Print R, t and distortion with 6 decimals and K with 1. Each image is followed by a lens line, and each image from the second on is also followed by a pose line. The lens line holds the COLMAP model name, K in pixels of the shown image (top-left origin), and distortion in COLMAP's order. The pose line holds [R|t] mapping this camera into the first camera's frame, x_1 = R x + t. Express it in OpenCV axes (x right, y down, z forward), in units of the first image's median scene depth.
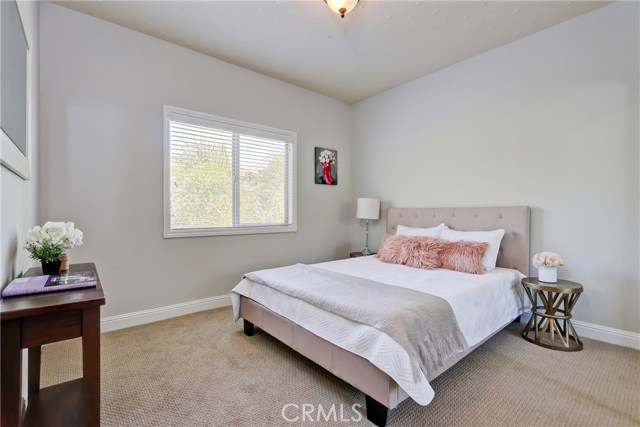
lens RADIAL K [[295.0, 0, 320.5], [0, 295.0, 212.4], [0, 0, 1]] dist [0.002216, -0.003326]
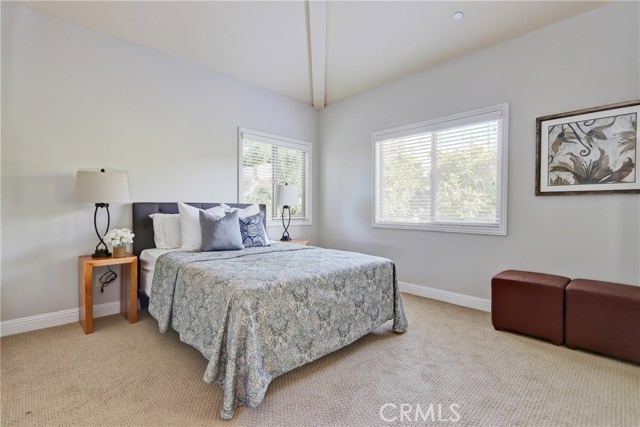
lens RADIAL K [[295.0, 0, 320.1], [0, 295.0, 211.9], [0, 0, 1]] dist [0.002216, -0.003326]
pose [[0.057219, 0.009205, -0.998319, 0.700538], [-0.006714, 0.999938, 0.008835, 0.001499], [0.998339, 0.006197, 0.057277, 0.545912]]
